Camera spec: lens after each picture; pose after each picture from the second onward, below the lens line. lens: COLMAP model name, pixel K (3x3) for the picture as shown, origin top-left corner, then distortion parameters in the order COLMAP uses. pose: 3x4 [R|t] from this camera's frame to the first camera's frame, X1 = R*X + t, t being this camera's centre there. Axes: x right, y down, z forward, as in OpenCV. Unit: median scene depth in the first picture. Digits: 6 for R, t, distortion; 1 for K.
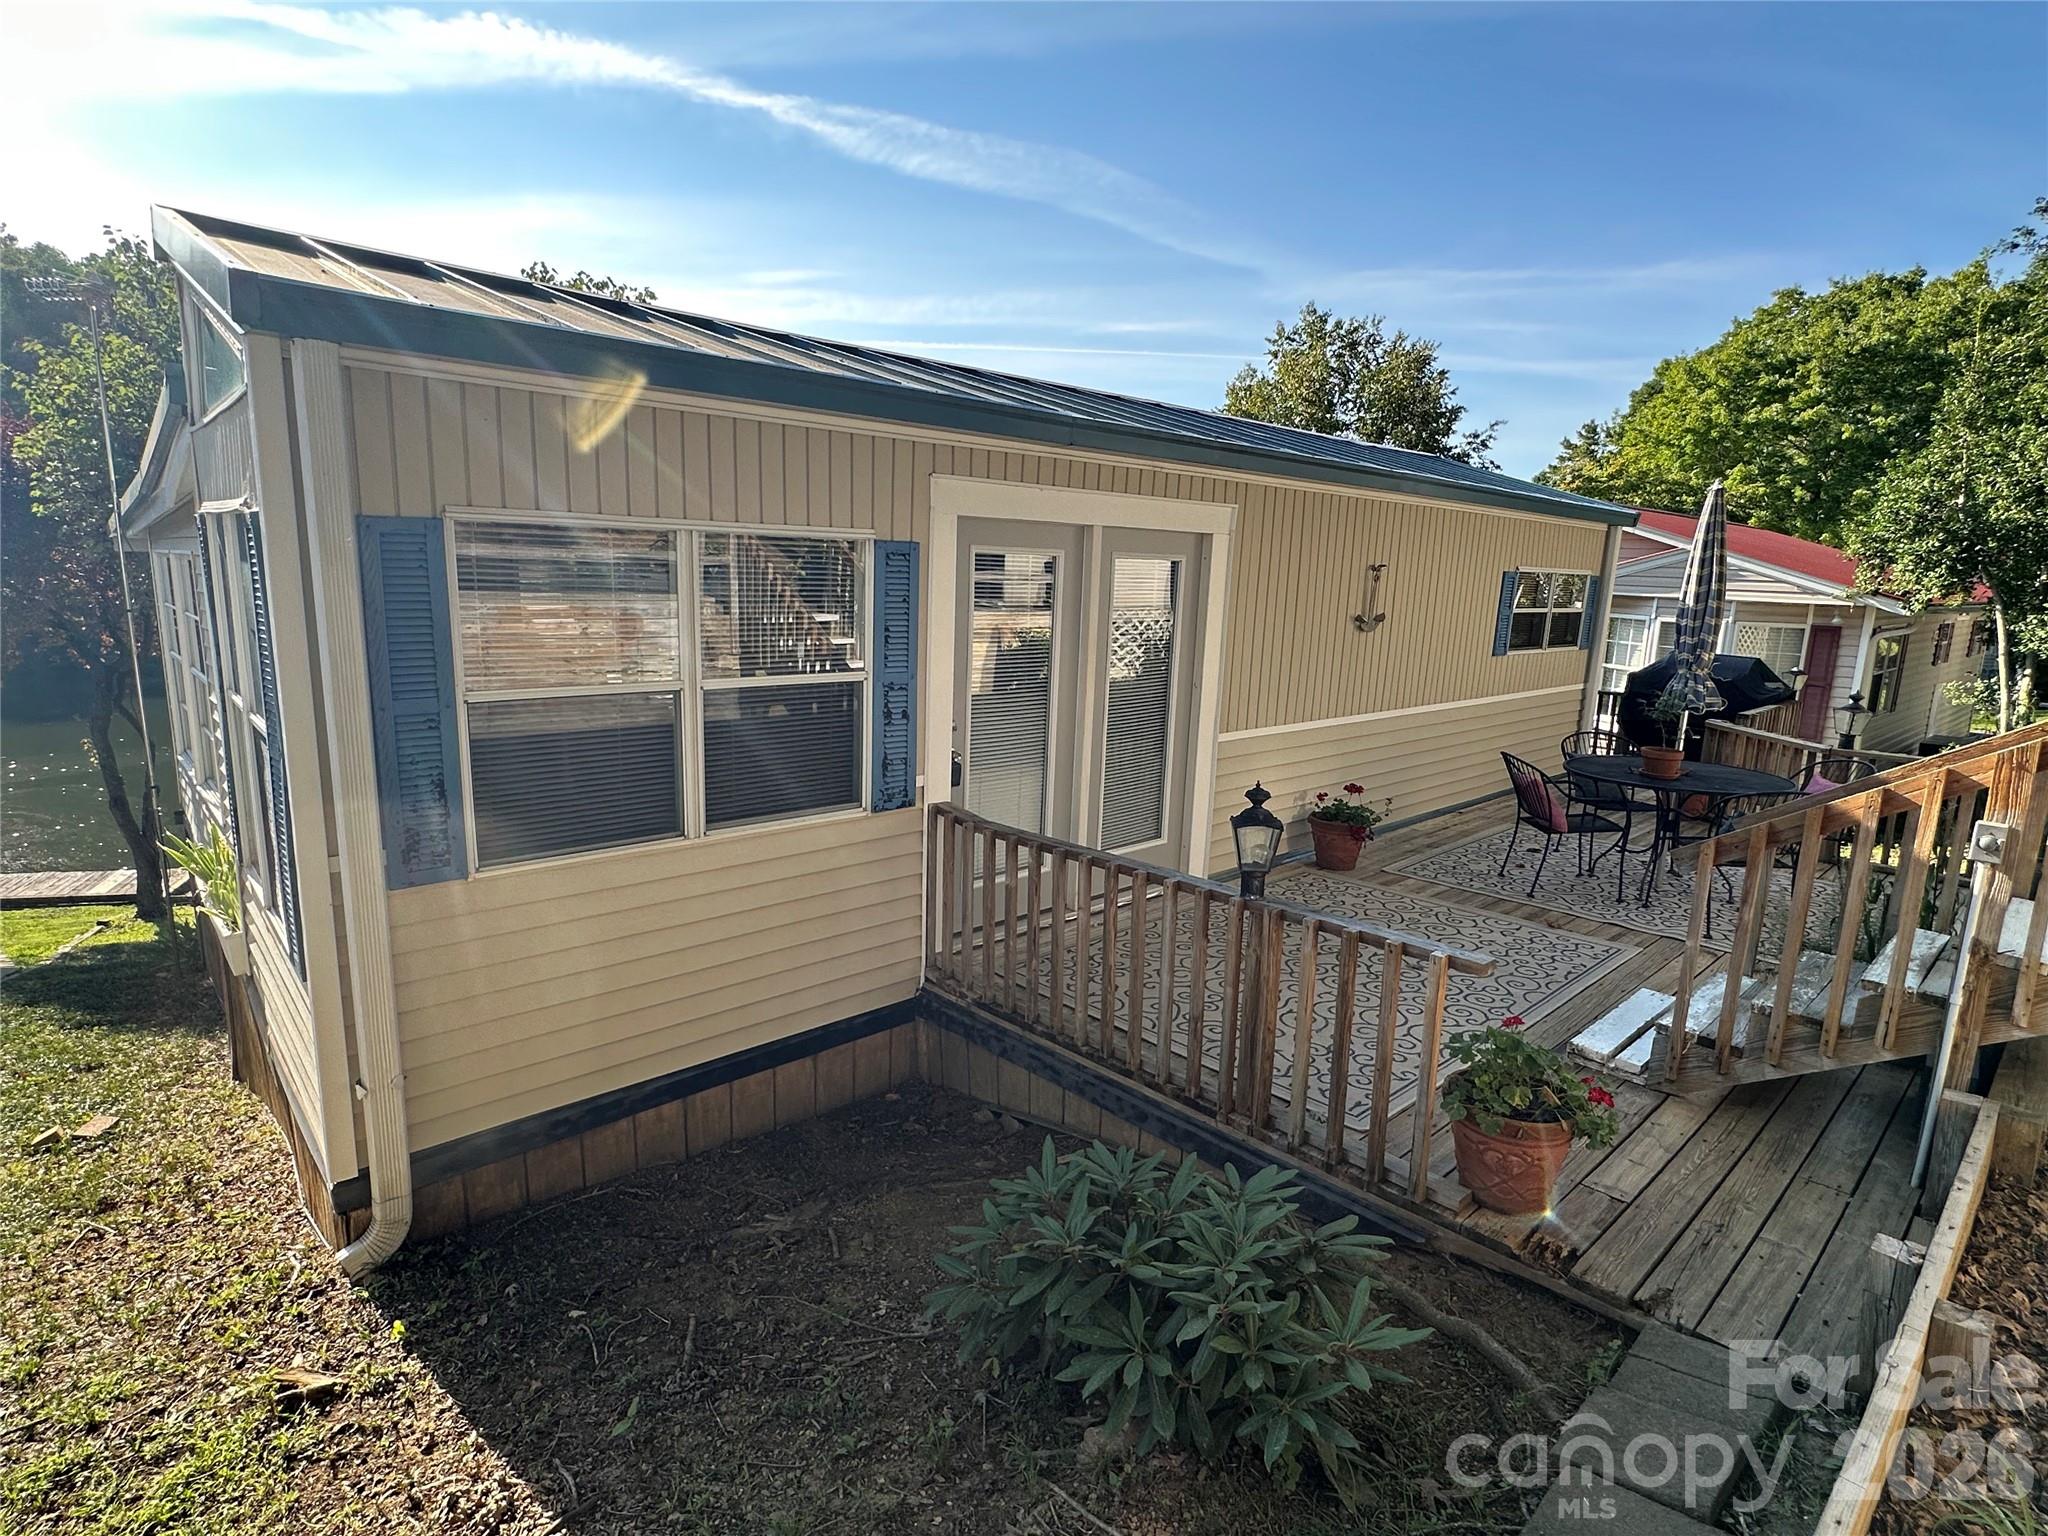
lens RADIAL K [[1028.9, 0, 1020.4], [0, 1028.9, 774.8], [0, 0, 1]] dist [-0.004519, -0.000496]
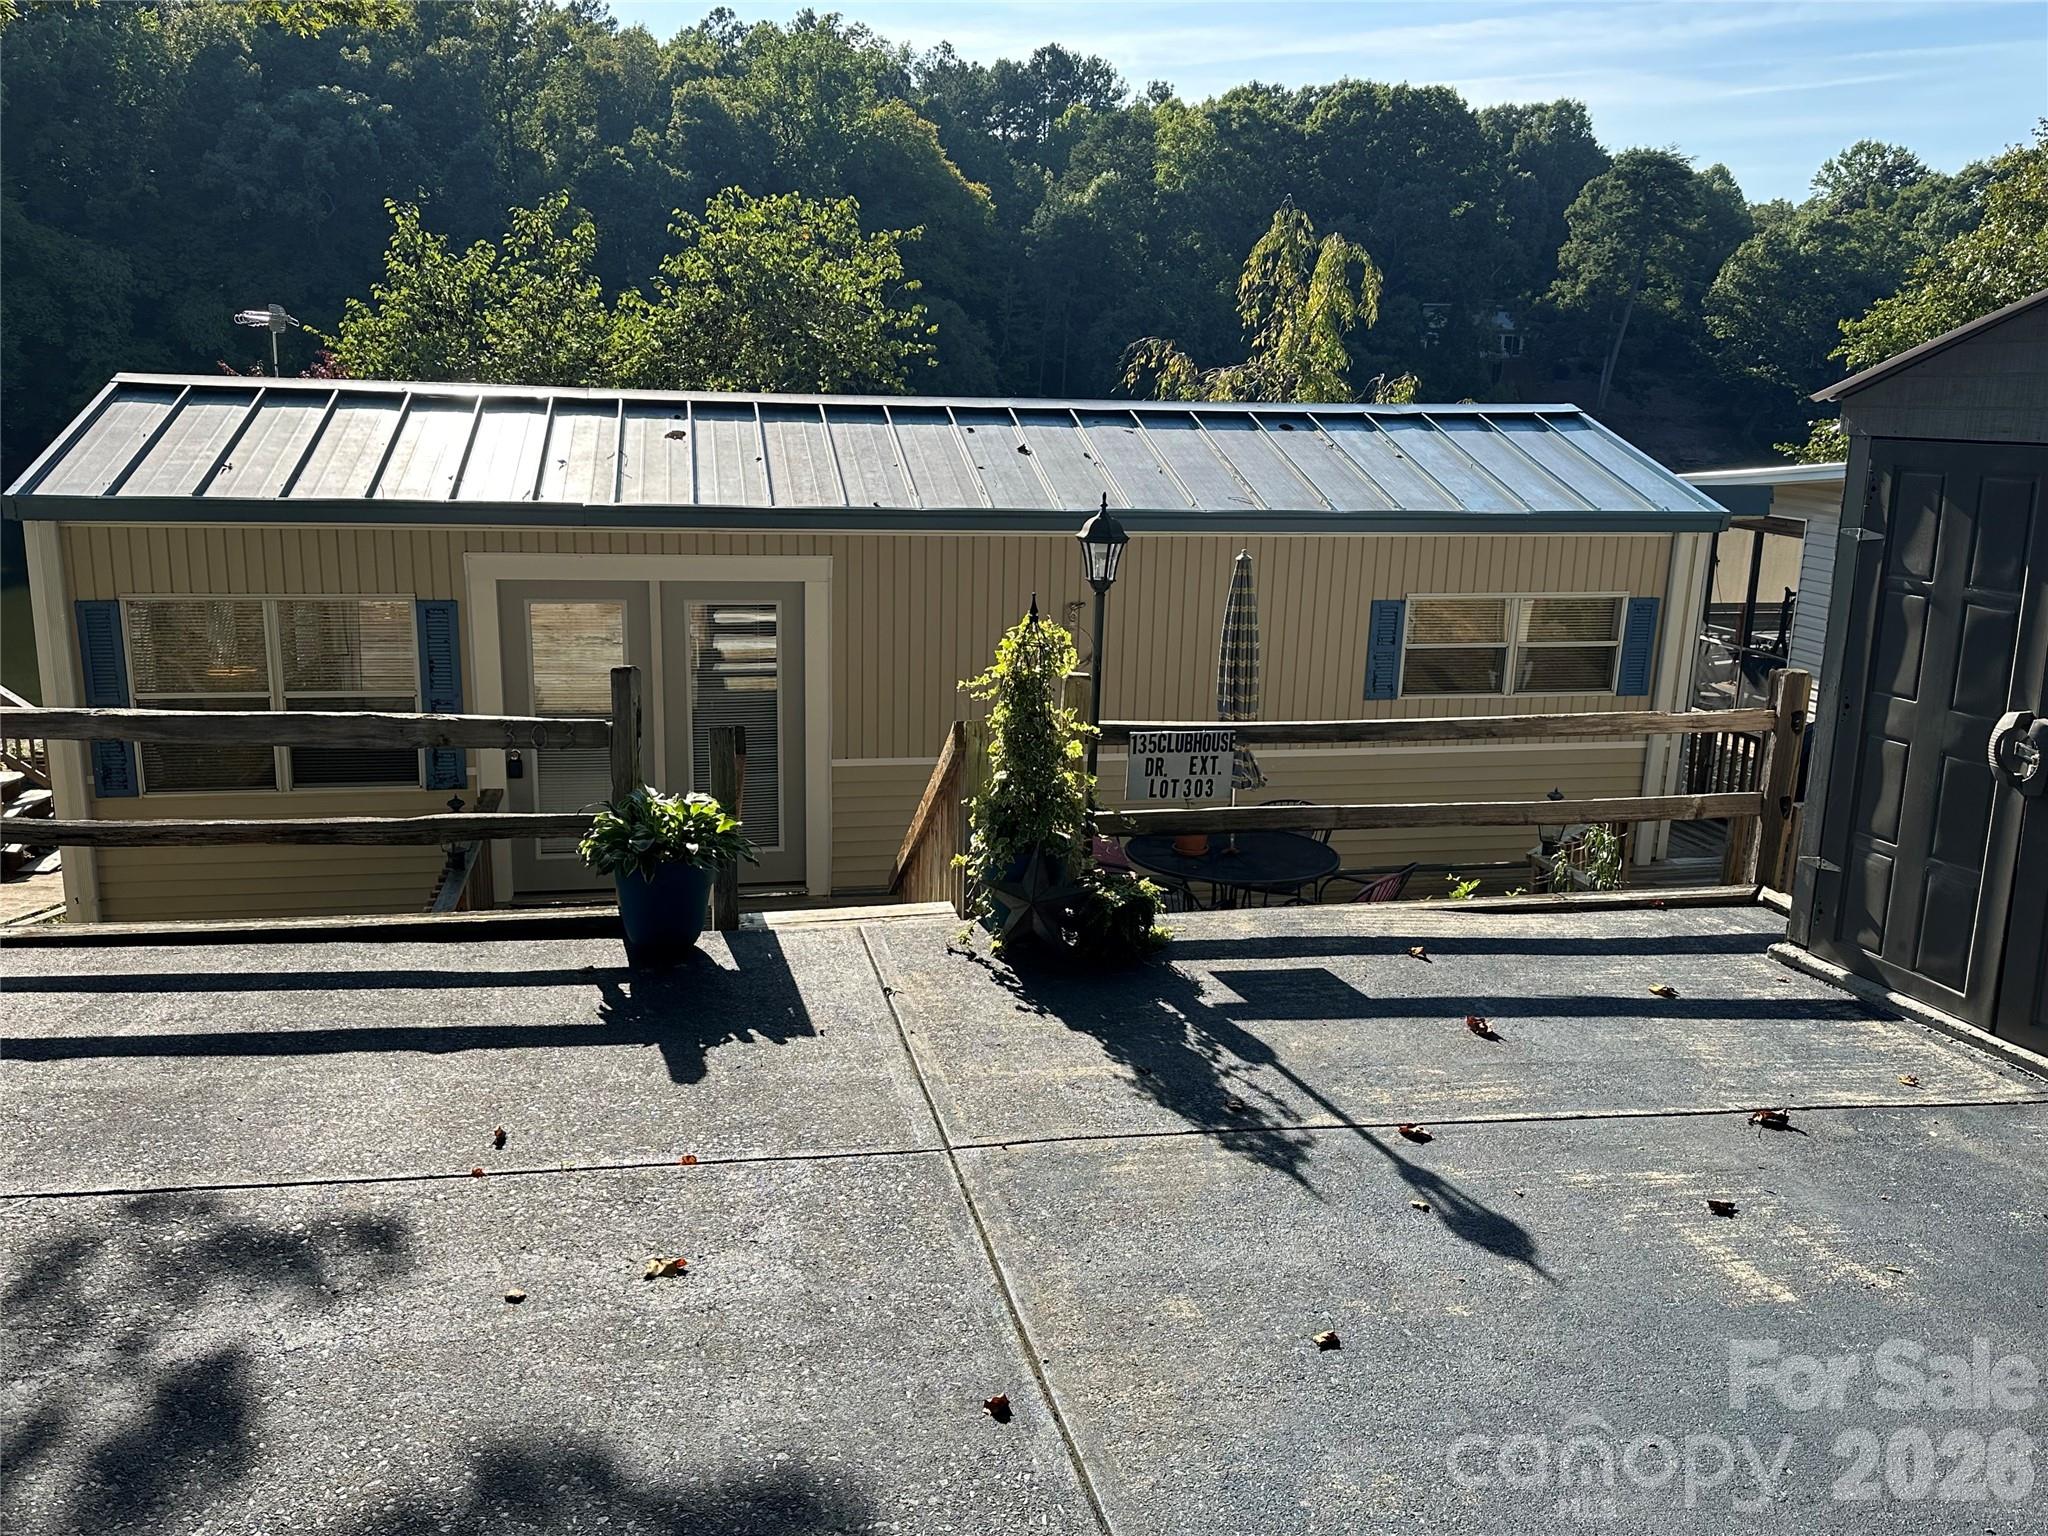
lens RADIAL K [[1667.7, 0, 1031.5], [0, 1667.7, 766.1], [0, 0, 1]] dist [0.060831, -0.090361]
pose [[0.862746, 0.107417, -0.494096, 1.289608], [-0.098990, 0.994147, 0.043281, -0.134295], [0.495853, 0.011570, 0.868329, -0.438995]]
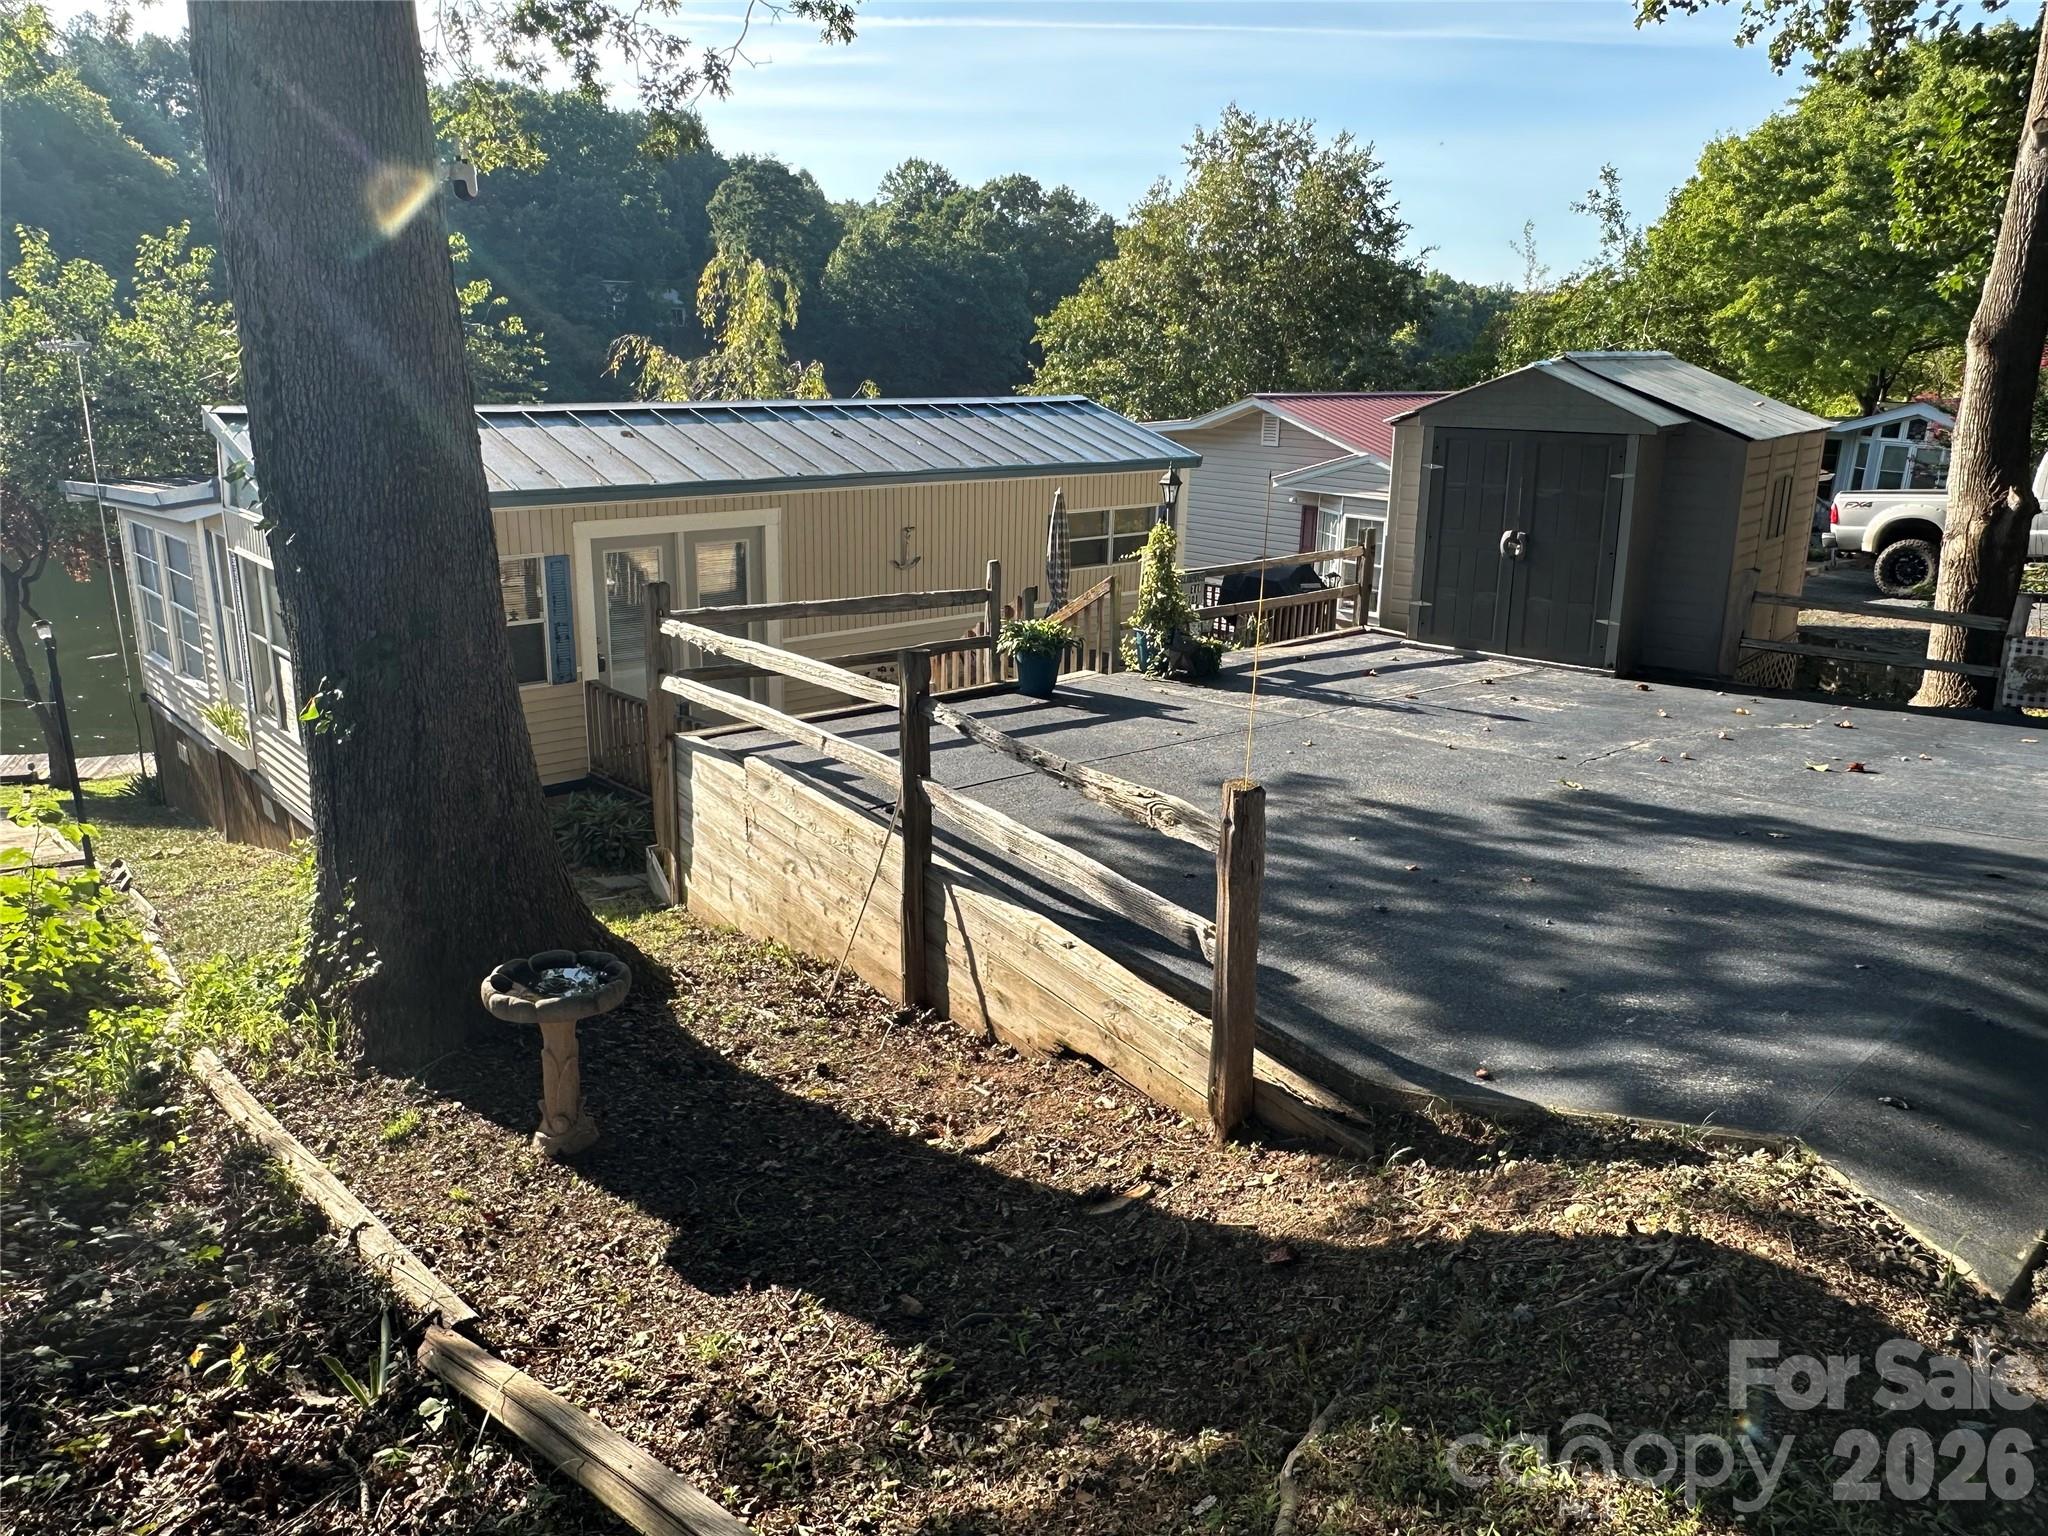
lens RADIAL K [[1418.8, 0, 1022.3], [0, 1418.8, 762.1], [0, 0, 1]] dist [-0.005558, 0.001127]
pose [[0.999898, -0.011040, -0.009037, 0.632579], [0.011748, 0.996520, 0.082519, -0.025247], [0.008094, -0.082617, 0.996548, -1.420644]]
